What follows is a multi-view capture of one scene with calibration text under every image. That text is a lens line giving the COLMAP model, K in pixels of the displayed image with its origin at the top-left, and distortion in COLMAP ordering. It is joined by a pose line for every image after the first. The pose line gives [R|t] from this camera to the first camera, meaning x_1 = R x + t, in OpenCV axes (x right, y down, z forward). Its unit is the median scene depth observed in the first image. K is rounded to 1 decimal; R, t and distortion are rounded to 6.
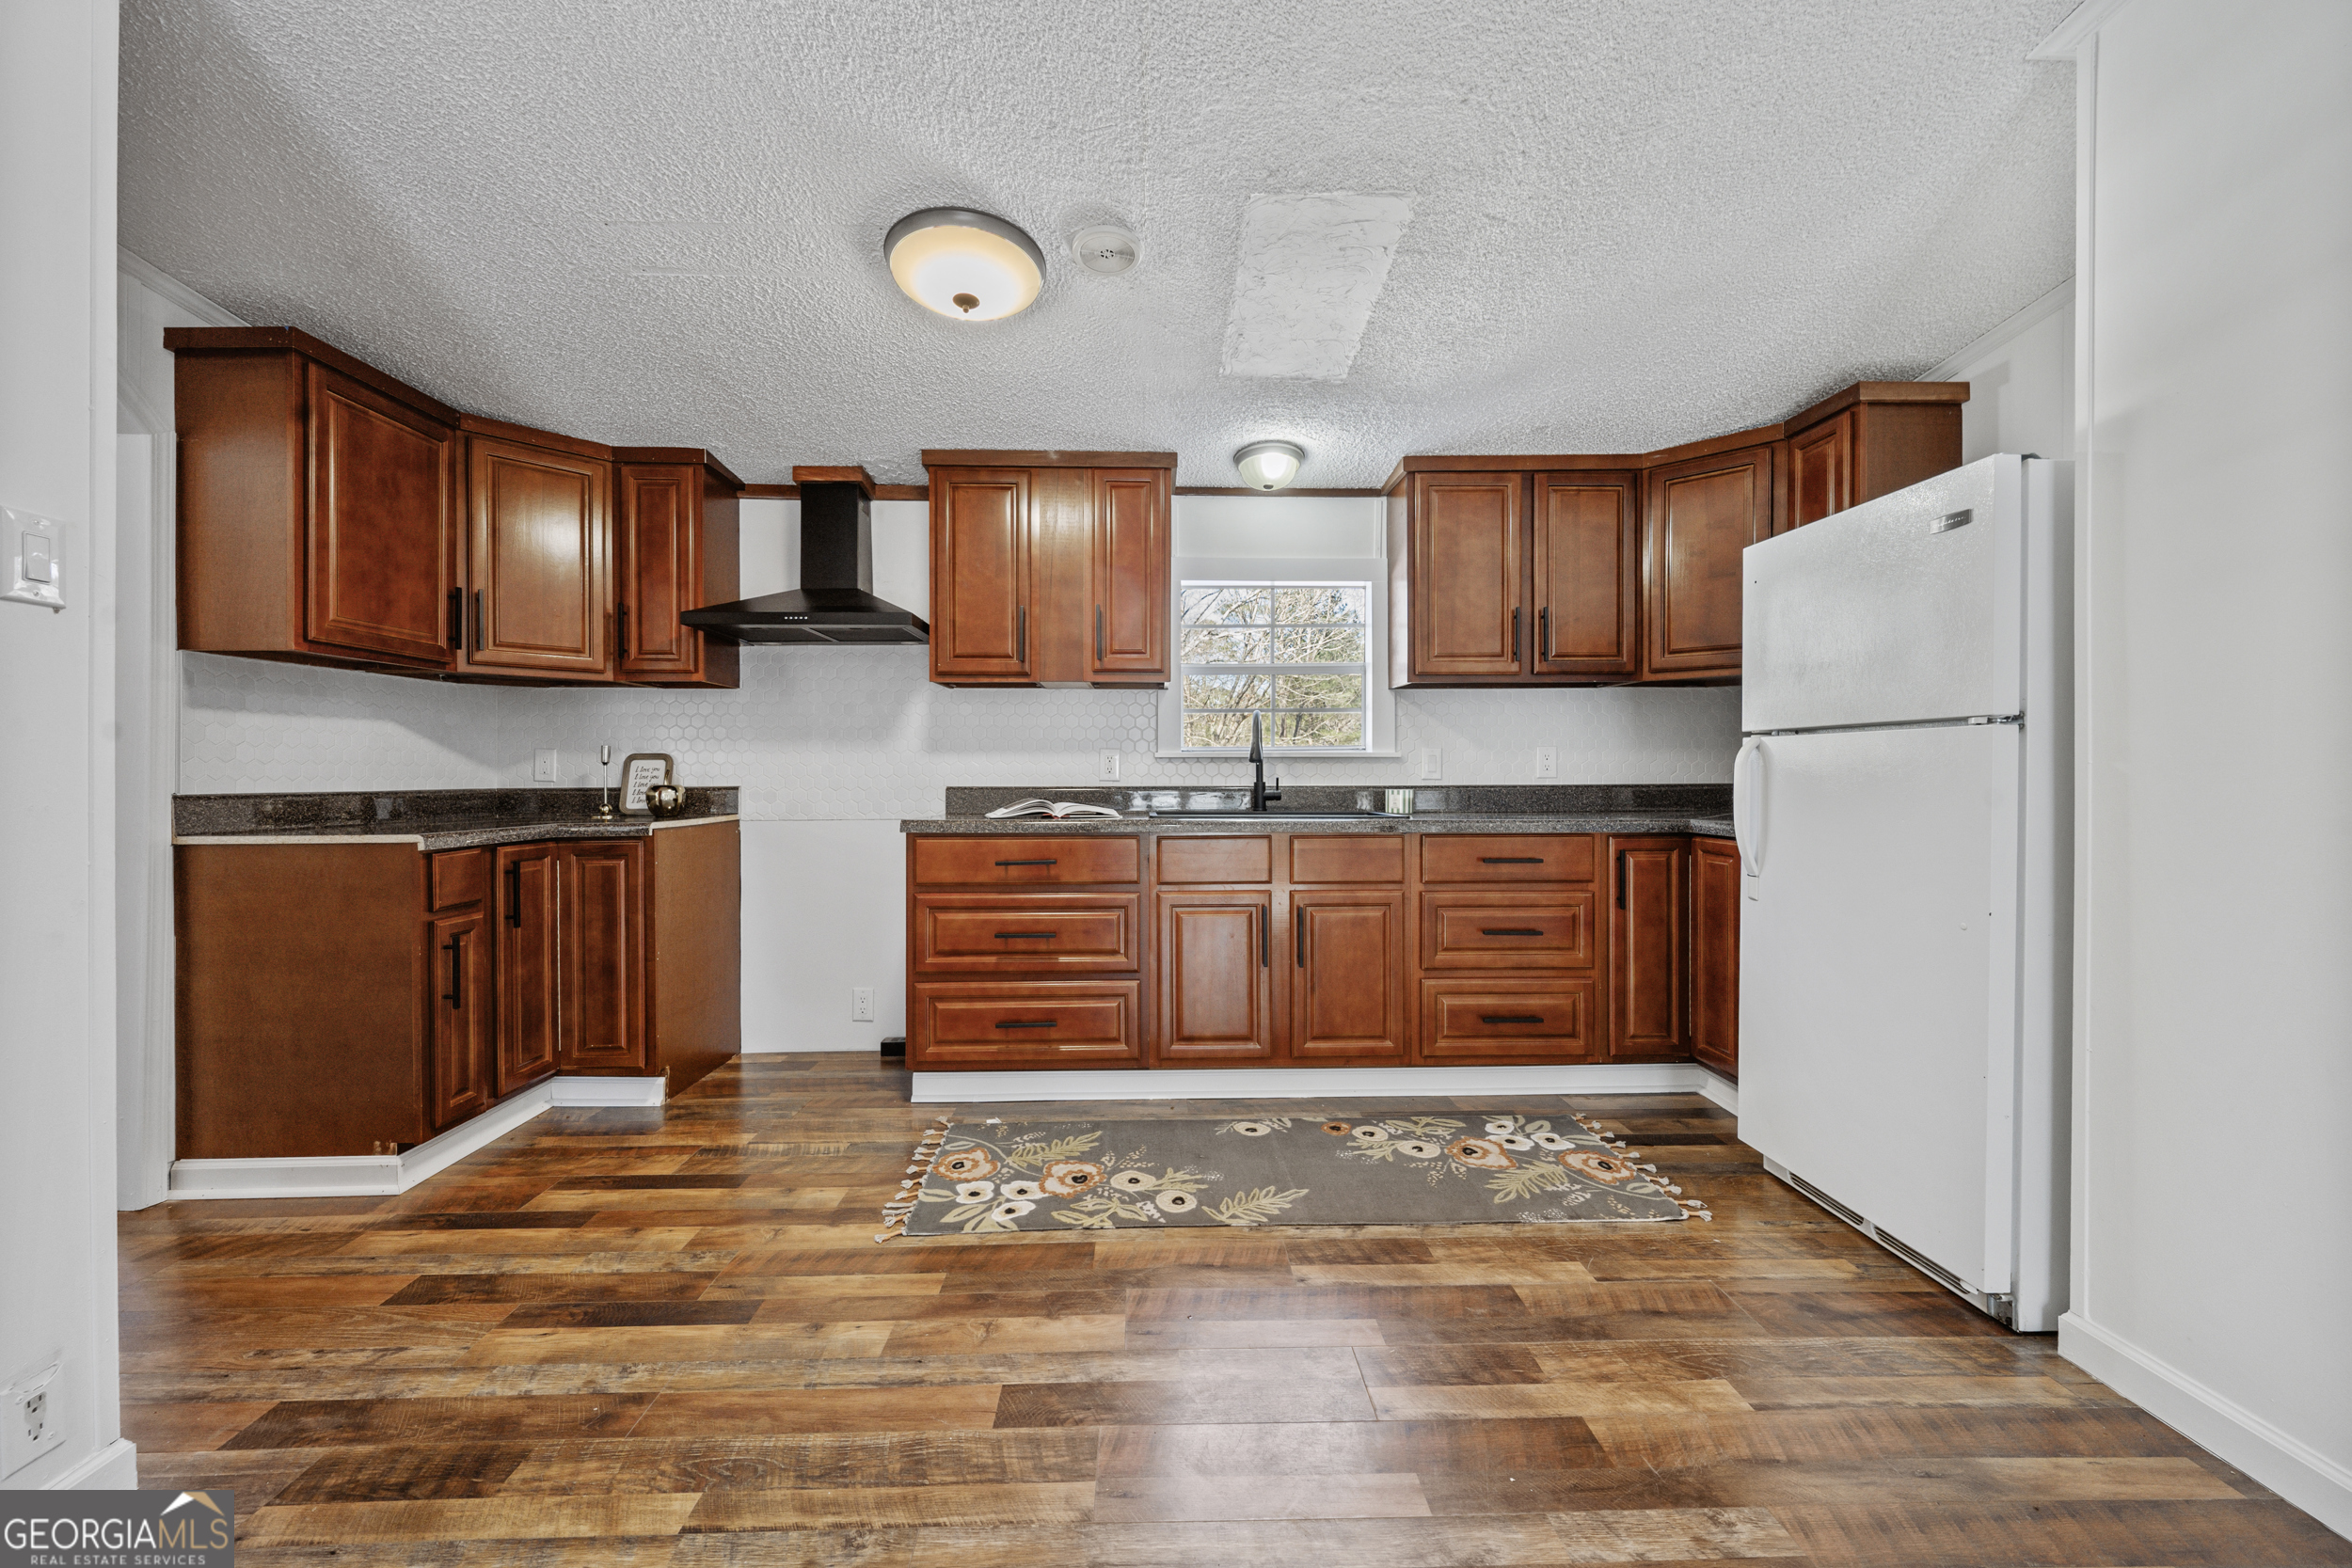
lens RADIAL K [[932.0, 0, 1161.4], [0, 932.0, 765.2], [0, 0, 1]] dist [-0.001016, 0.000188]
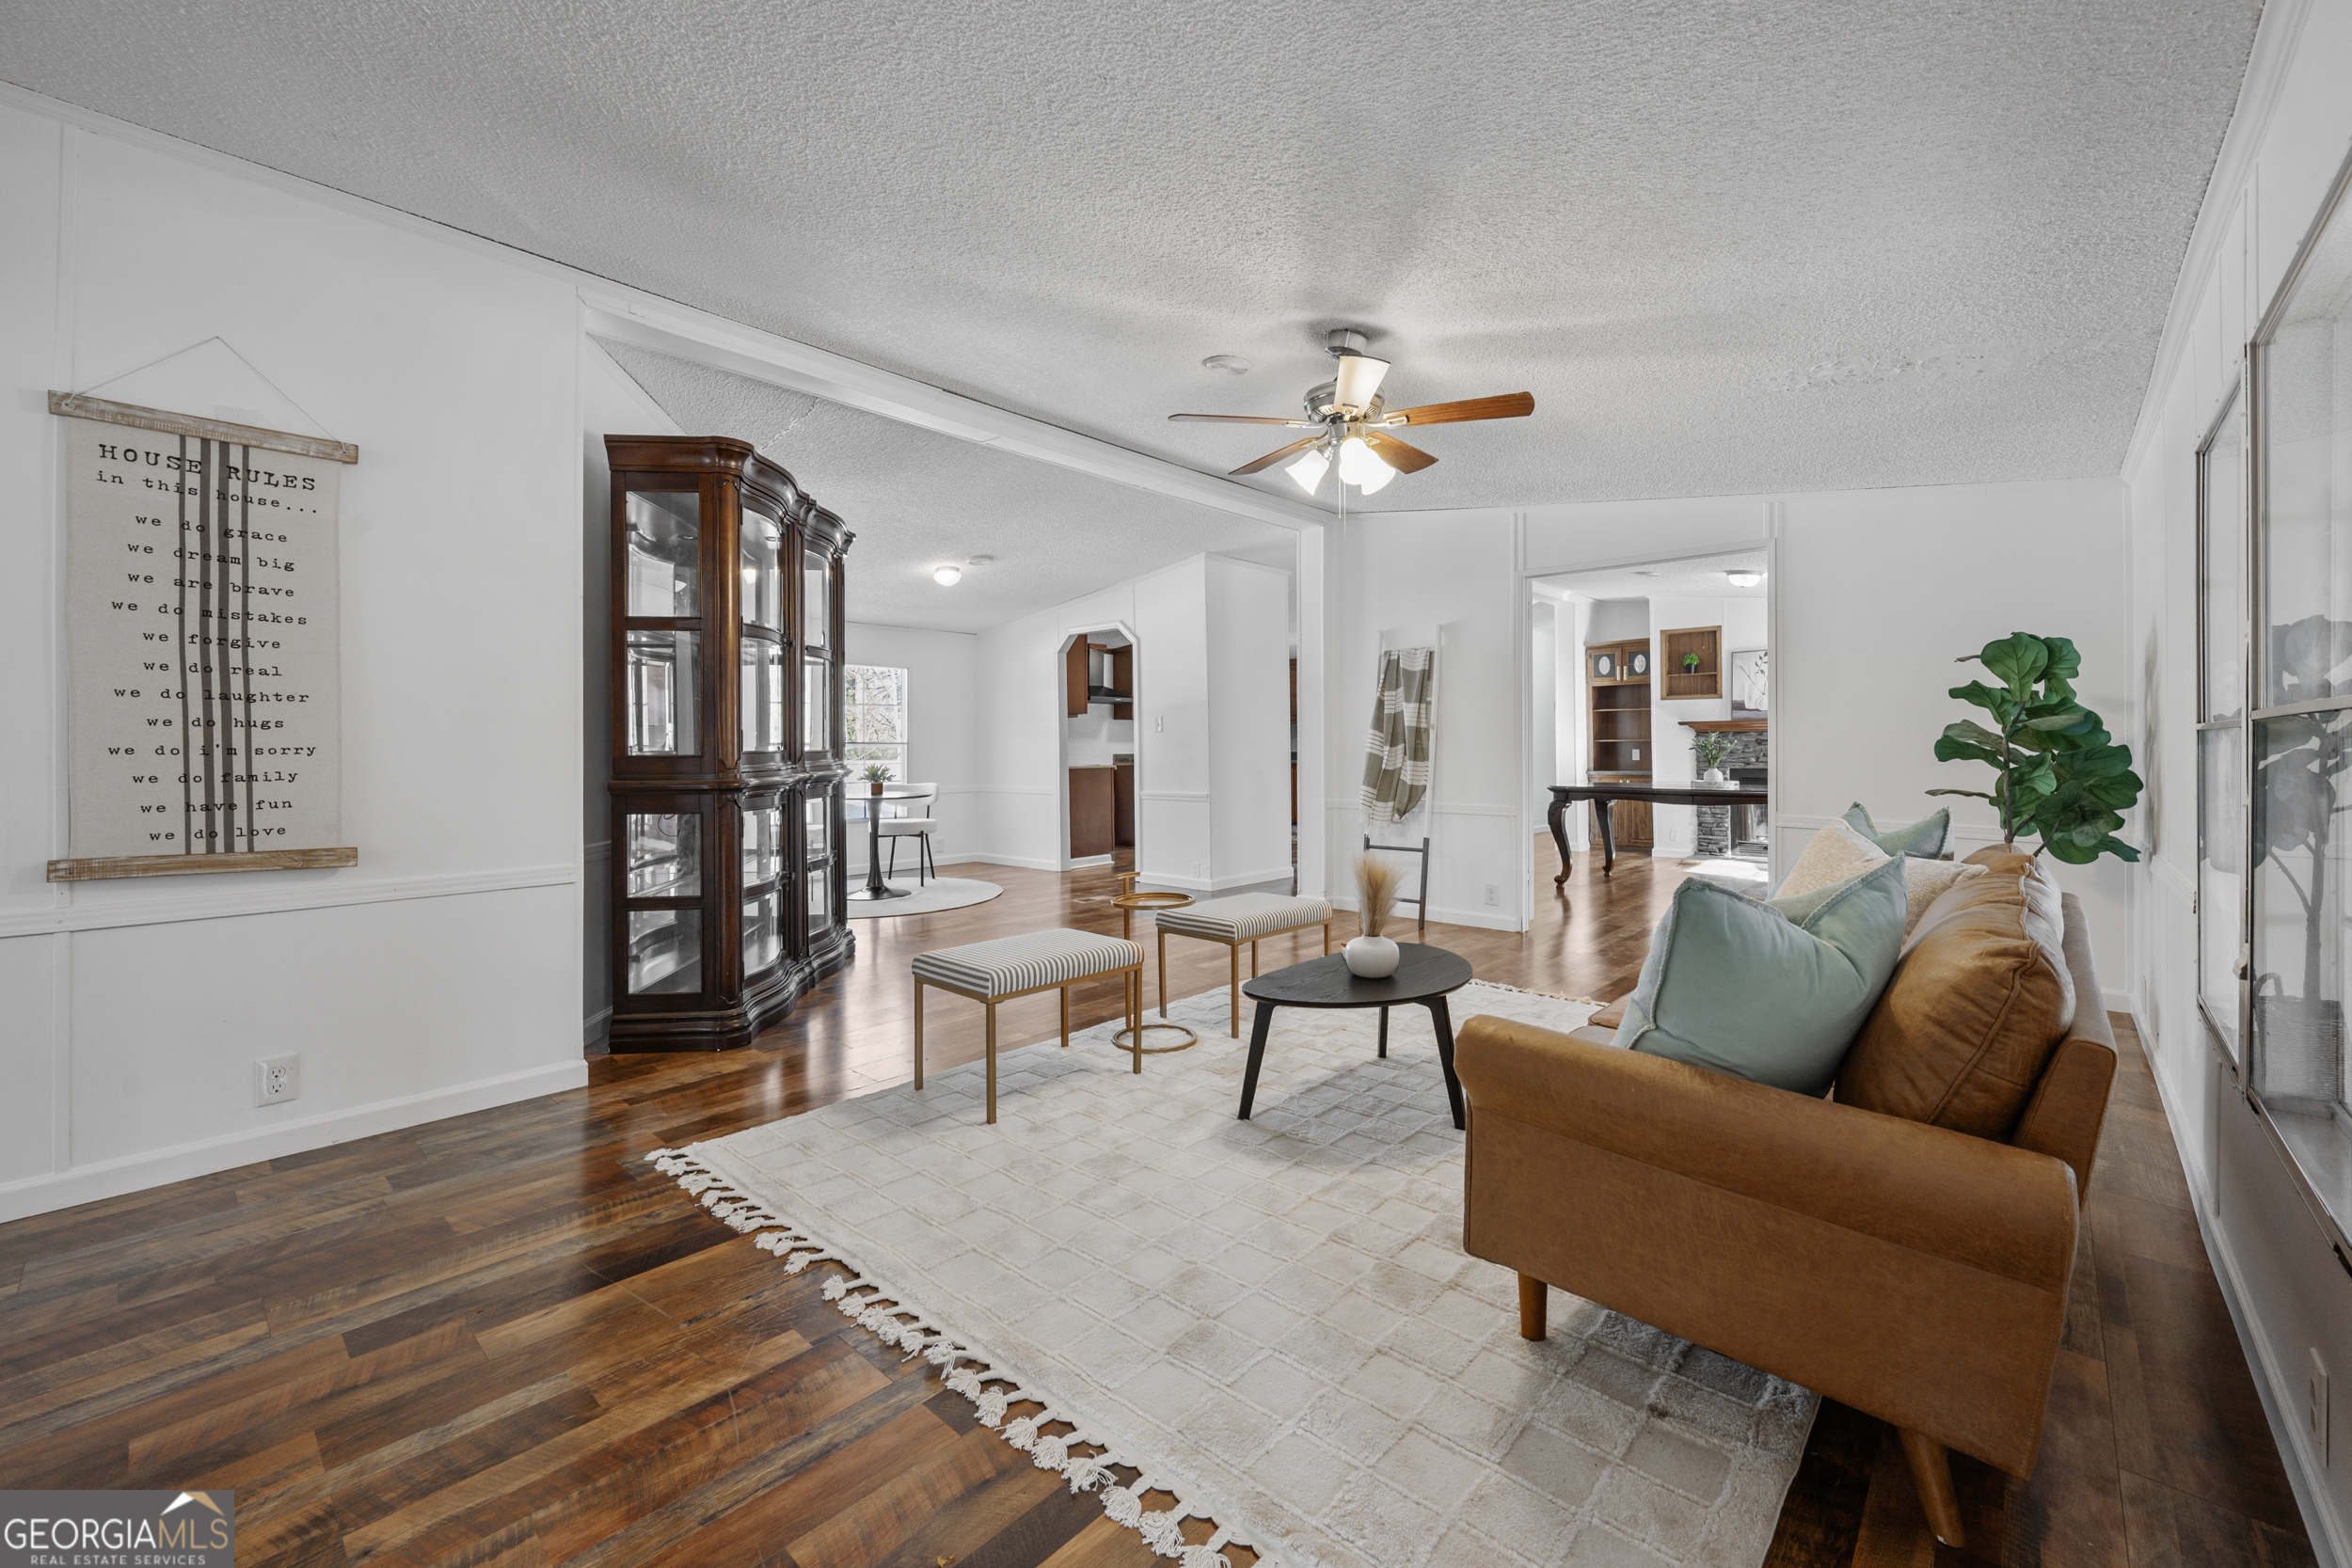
lens RADIAL K [[932.0, 0, 1176.1], [0, 932.0, 749.4], [0, 0, 1]] dist [-0.001016, 0.000188]
pose [[0.685131, -0.000911, 0.728419, -2.830230], [-0.000305, 0.999999, 0.001538, 0.005028], [-0.728420, -0.001276, 0.685130, -1.434359]]
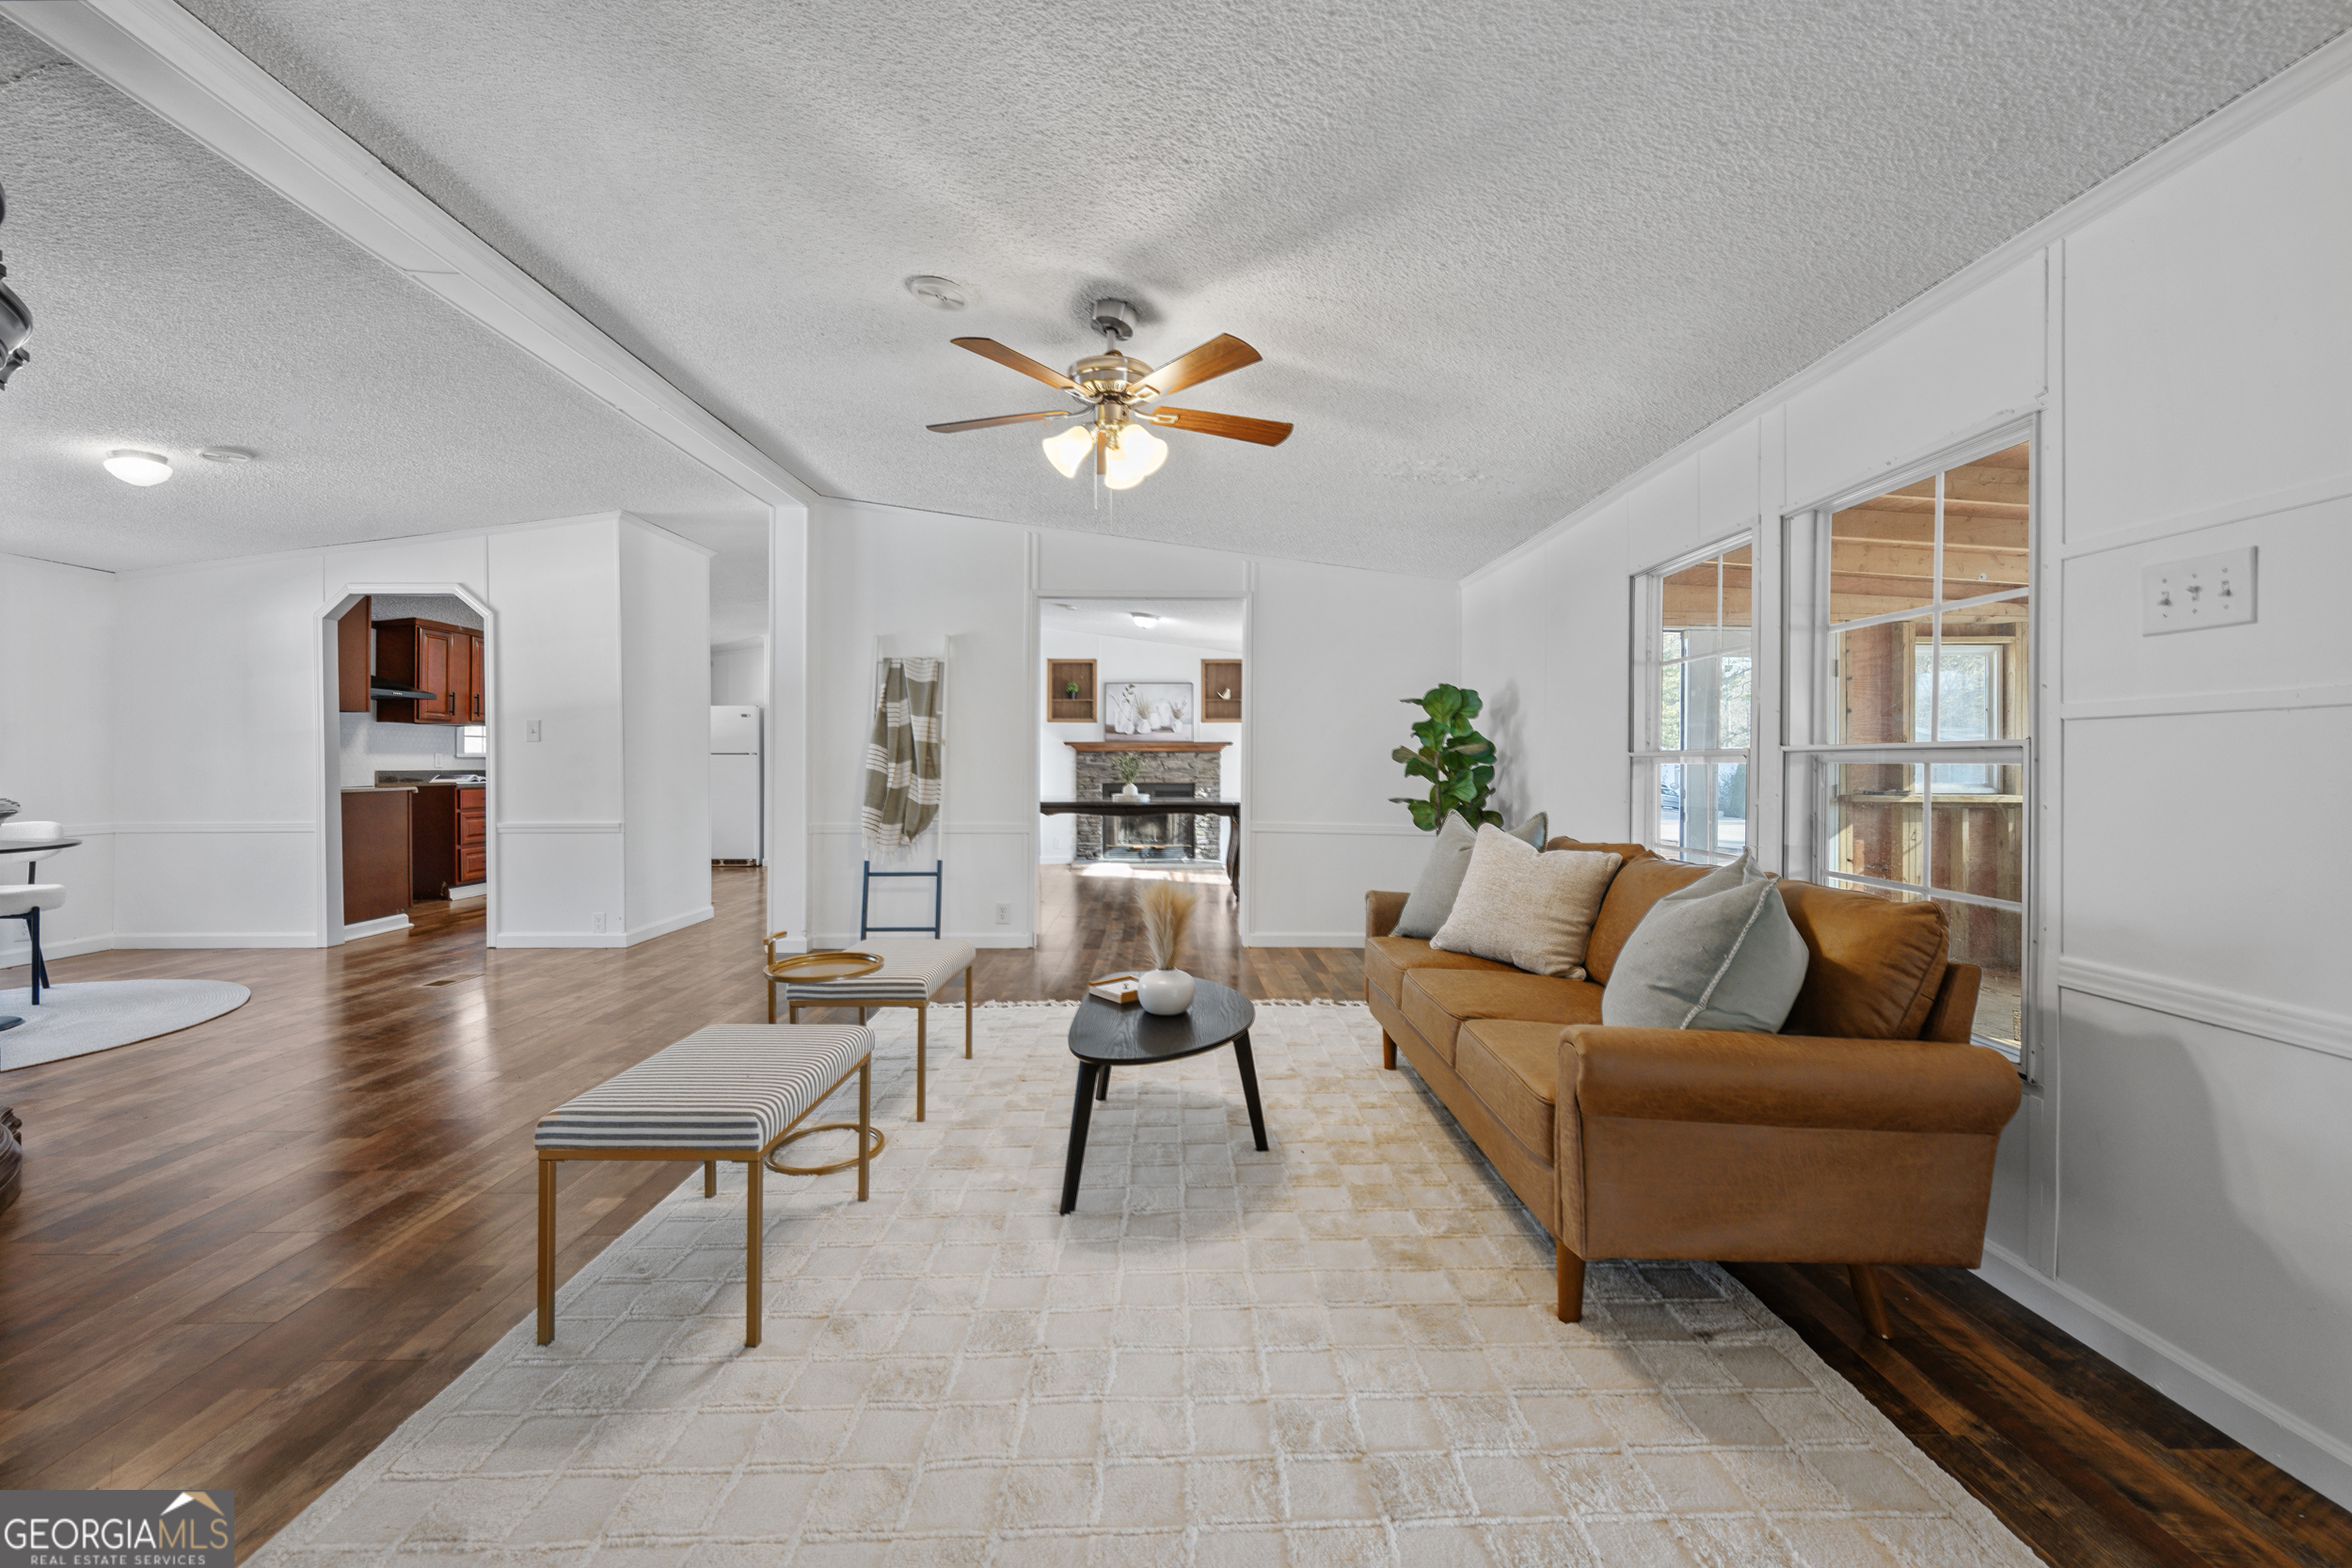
lens RADIAL K [[932.0, 0, 1173.5], [0, 932.0, 763.6], [0, 0, 1]] dist [-0.001016, 0.000188]
pose [[0.006897, 0.002957, 0.999972, -2.878407], [-0.004977, 0.999983, -0.002923, 0.005437], [-0.999964, -0.004957, 0.006911, -0.948422]]
